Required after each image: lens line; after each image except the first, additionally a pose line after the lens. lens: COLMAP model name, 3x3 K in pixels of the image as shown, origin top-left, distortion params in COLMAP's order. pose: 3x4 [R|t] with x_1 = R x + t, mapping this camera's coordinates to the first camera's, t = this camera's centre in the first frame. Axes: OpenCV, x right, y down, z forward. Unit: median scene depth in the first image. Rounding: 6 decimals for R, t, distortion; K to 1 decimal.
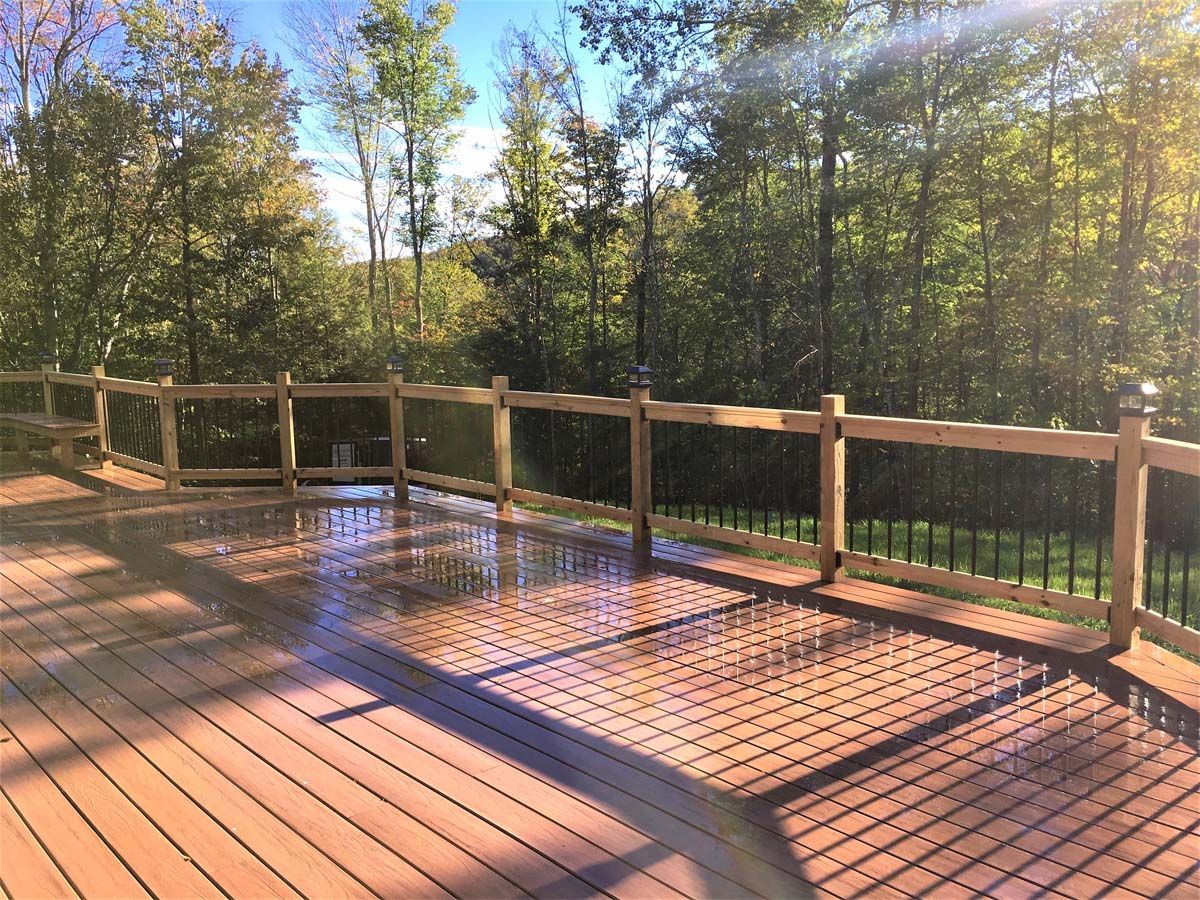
lens RADIAL K [[1092.3, 0, 600.0], [0, 1092.3, 450.0], [0, 0, 1]] dist [0.108651, -0.154278]
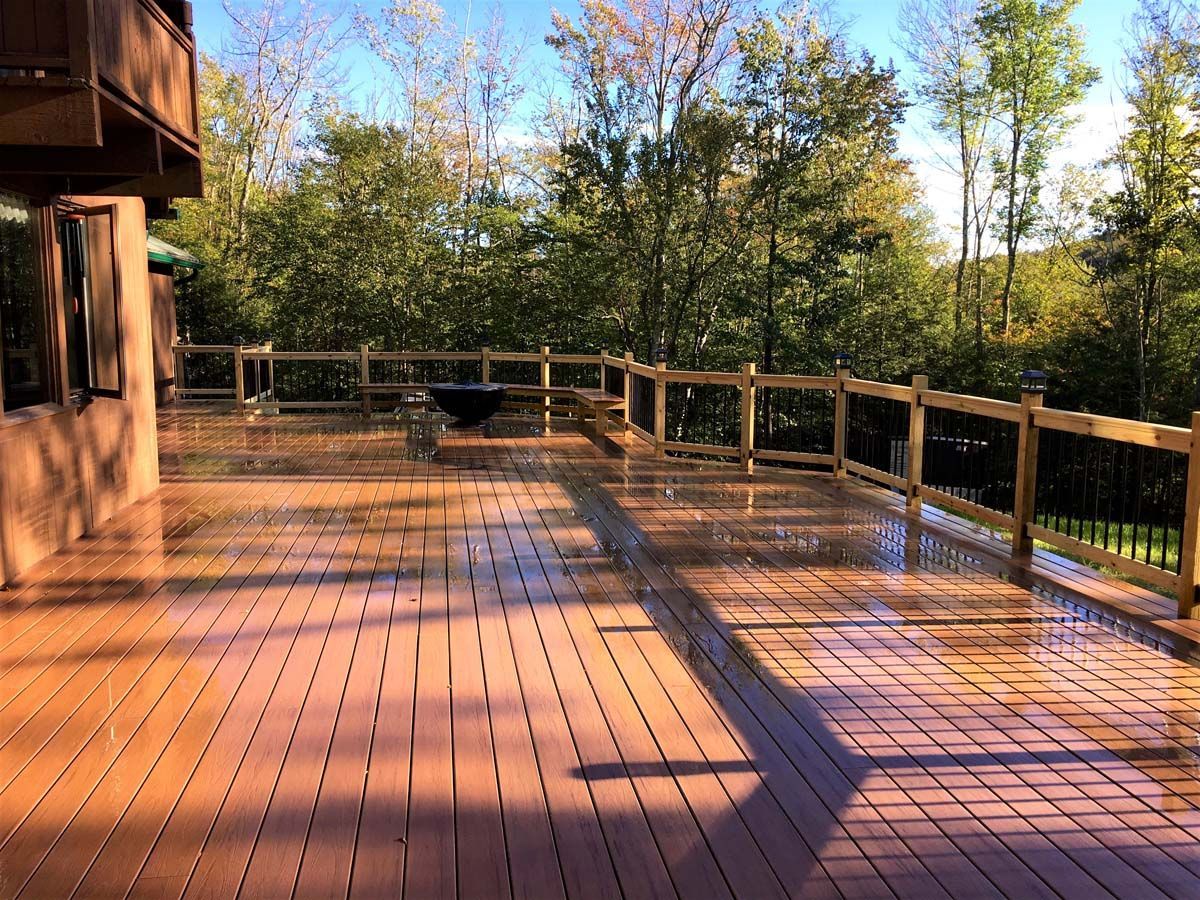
lens RADIAL K [[1152.5, 0, 600.0], [0, 1152.5, 450.0], [0, 0, 1]] dist [0.137138, -0.192730]
pose [[0.812790, 0.089938, -0.575572, 0.160489], [-0.091625, 0.995450, 0.026160, 0.000648], [0.575306, 0.031475, 0.817333, -0.033944]]
